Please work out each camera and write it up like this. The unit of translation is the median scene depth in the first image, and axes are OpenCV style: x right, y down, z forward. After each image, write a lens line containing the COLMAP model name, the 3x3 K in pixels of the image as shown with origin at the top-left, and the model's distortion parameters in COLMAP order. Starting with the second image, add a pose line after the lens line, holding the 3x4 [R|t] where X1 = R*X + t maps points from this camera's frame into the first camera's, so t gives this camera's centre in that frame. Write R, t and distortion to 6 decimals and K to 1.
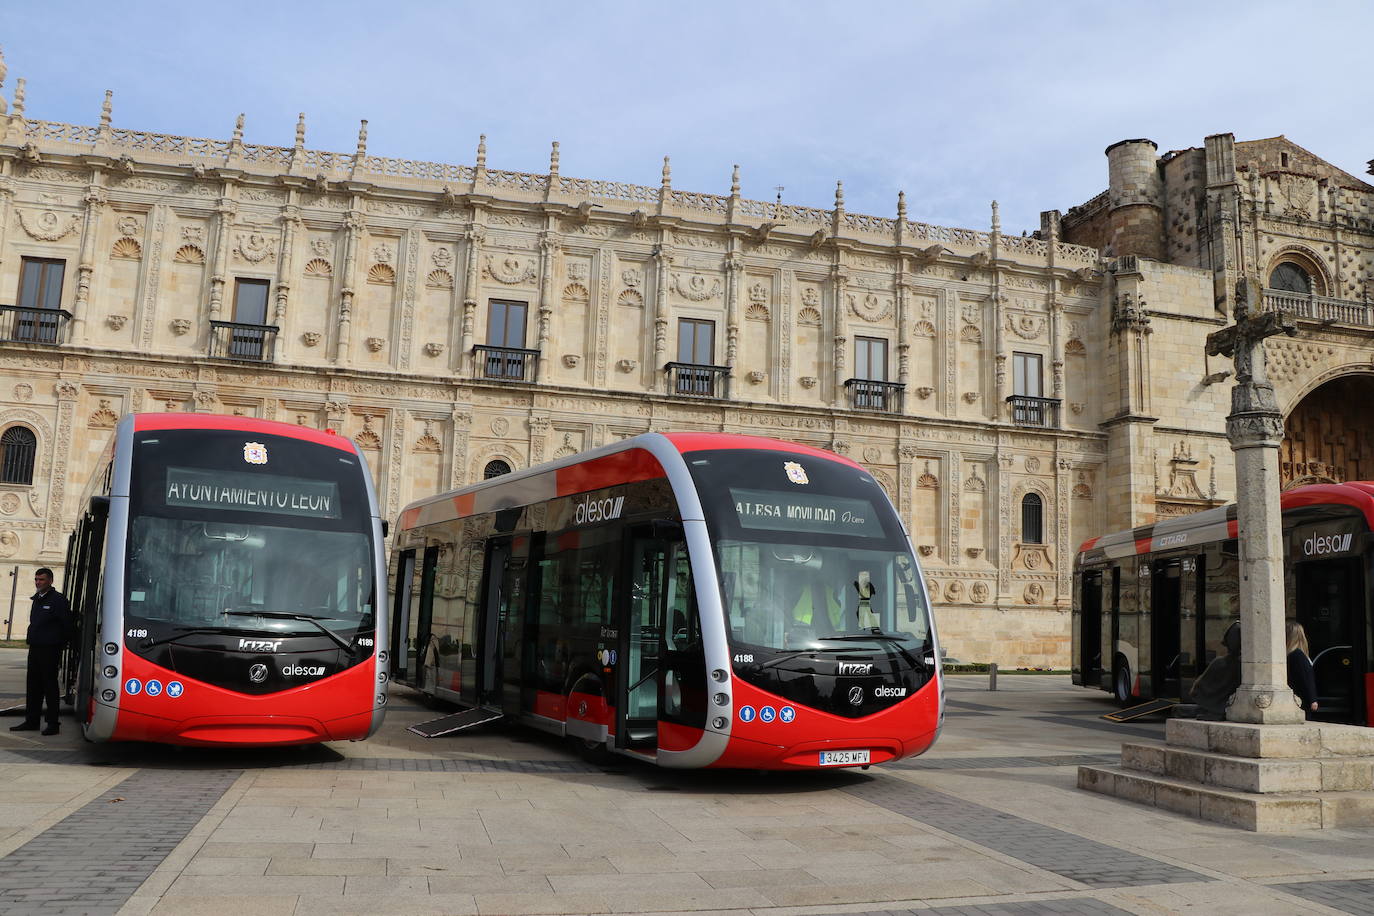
lens RADIAL K [[1107.4, 0, 678.6], [0, 1107.4, 468.8], [0, 0, 1]] dist [-0.172964, 0.115487]
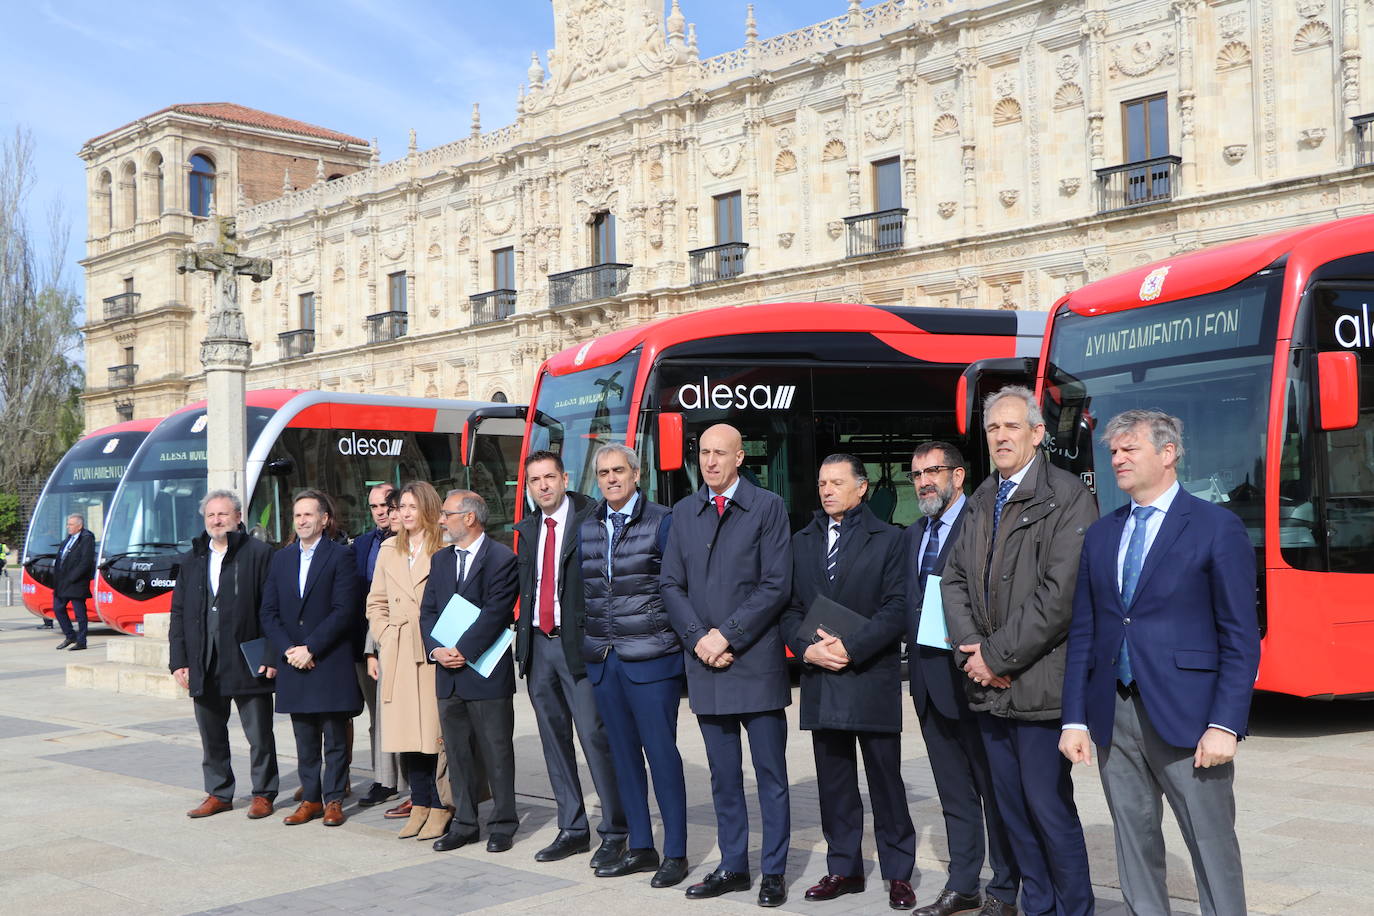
lens RADIAL K [[1559.2, 0, 653.6], [0, 1559.2, 456.8], [0, 0, 1]] dist [-0.011165, 0.000000]
pose [[0.493078, -0.083727, -0.865947, 0.612250], [0.159533, 0.987182, -0.004610, 0.044838], [0.855233, -0.135874, 0.500115, 0.142891]]
